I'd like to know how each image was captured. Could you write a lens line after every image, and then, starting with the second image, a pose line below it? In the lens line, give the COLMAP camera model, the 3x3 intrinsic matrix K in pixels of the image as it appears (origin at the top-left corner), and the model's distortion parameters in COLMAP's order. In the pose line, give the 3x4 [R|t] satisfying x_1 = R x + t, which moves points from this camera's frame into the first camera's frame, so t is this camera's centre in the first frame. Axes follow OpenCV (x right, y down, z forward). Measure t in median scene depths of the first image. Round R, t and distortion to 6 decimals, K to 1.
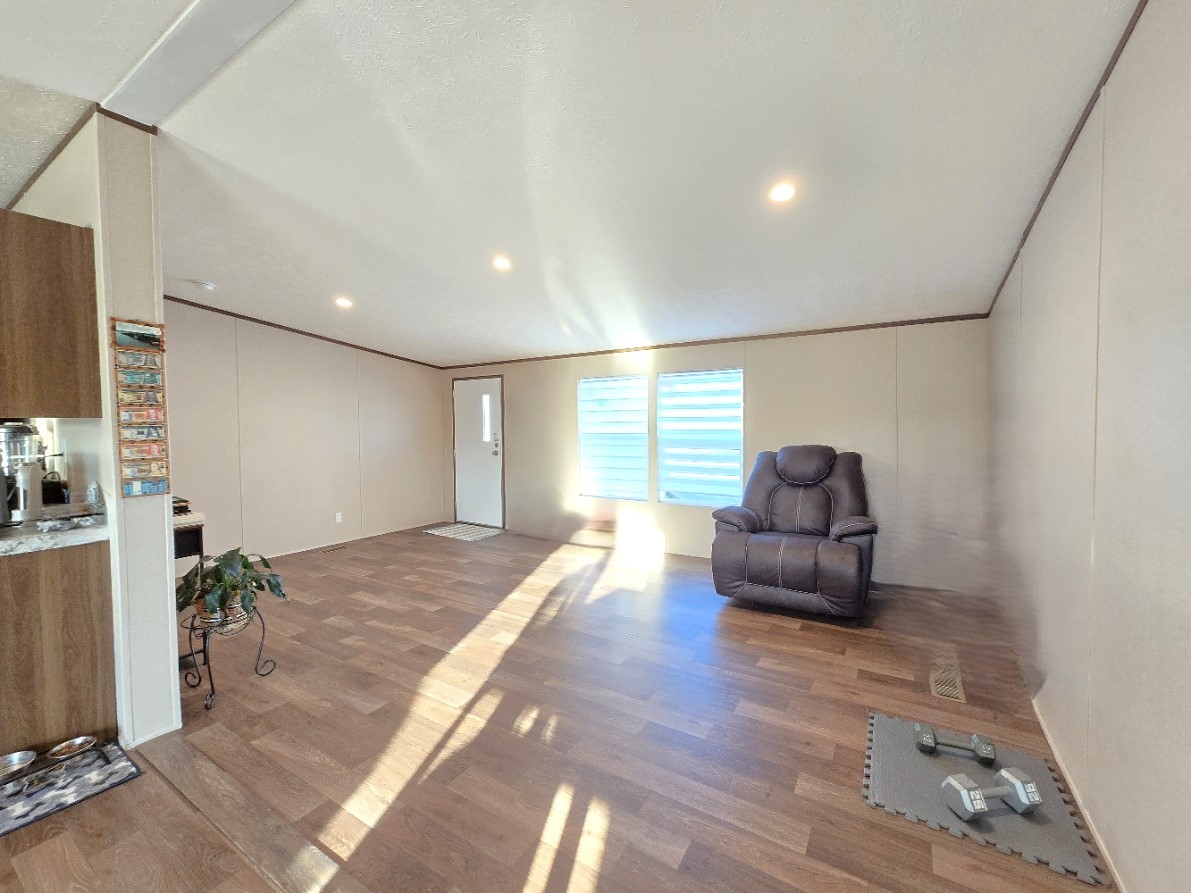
lens RADIAL K [[487.1, 0, 592.6], [0, 487.1, 448.5], [0, 0, 1]] dist [-0.006686, 0.000408]
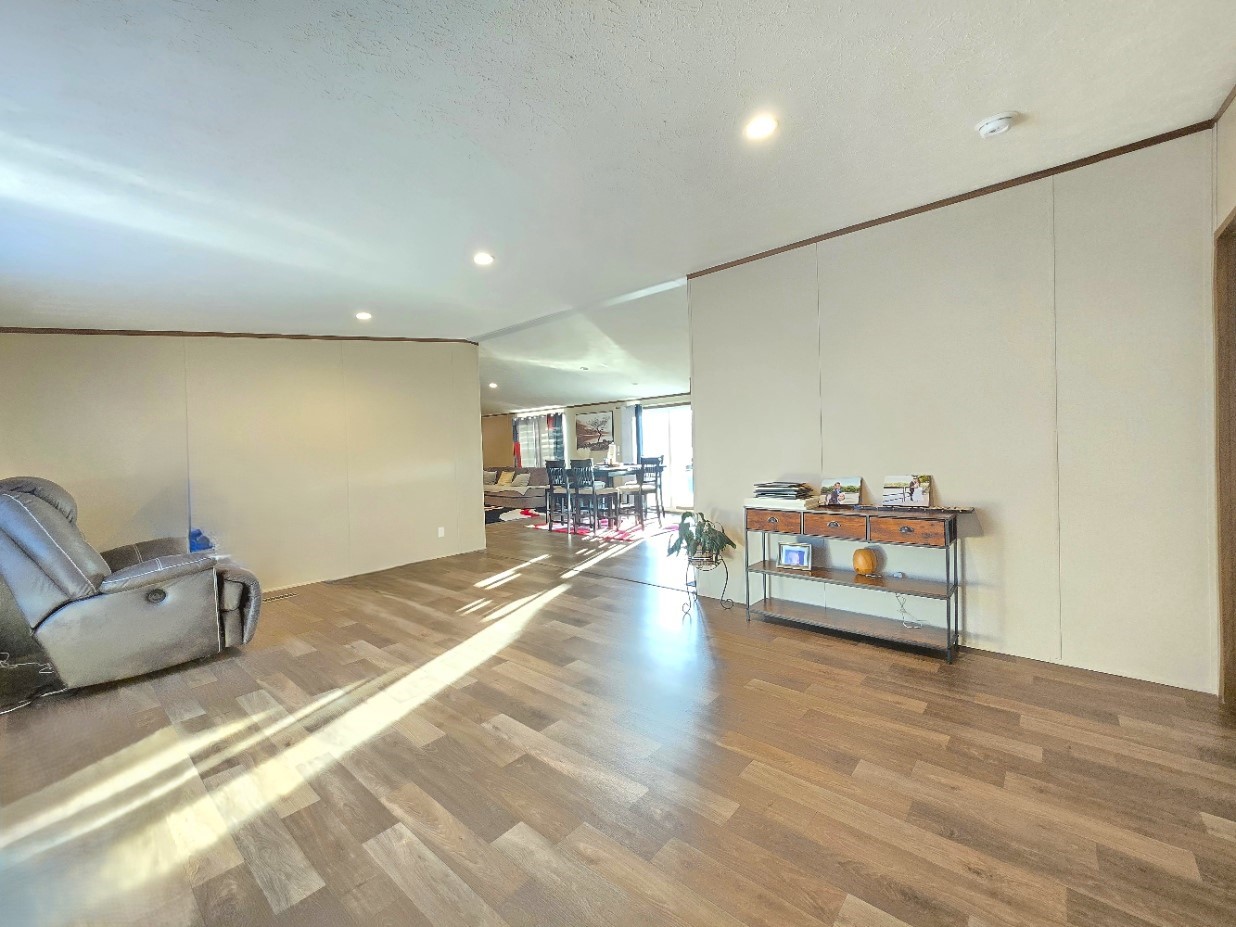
lens RADIAL K [[505.5, 0, 617.0], [0, 505.5, 463.6], [0, 0, 1]] dist [-0.006686, 0.000408]
pose [[-0.986872, 0.054114, 0.152167, -0.184635], [0.064417, 0.995893, 0.063616, -0.033930], [-0.148100, 0.072583, -0.986305, 1.622691]]
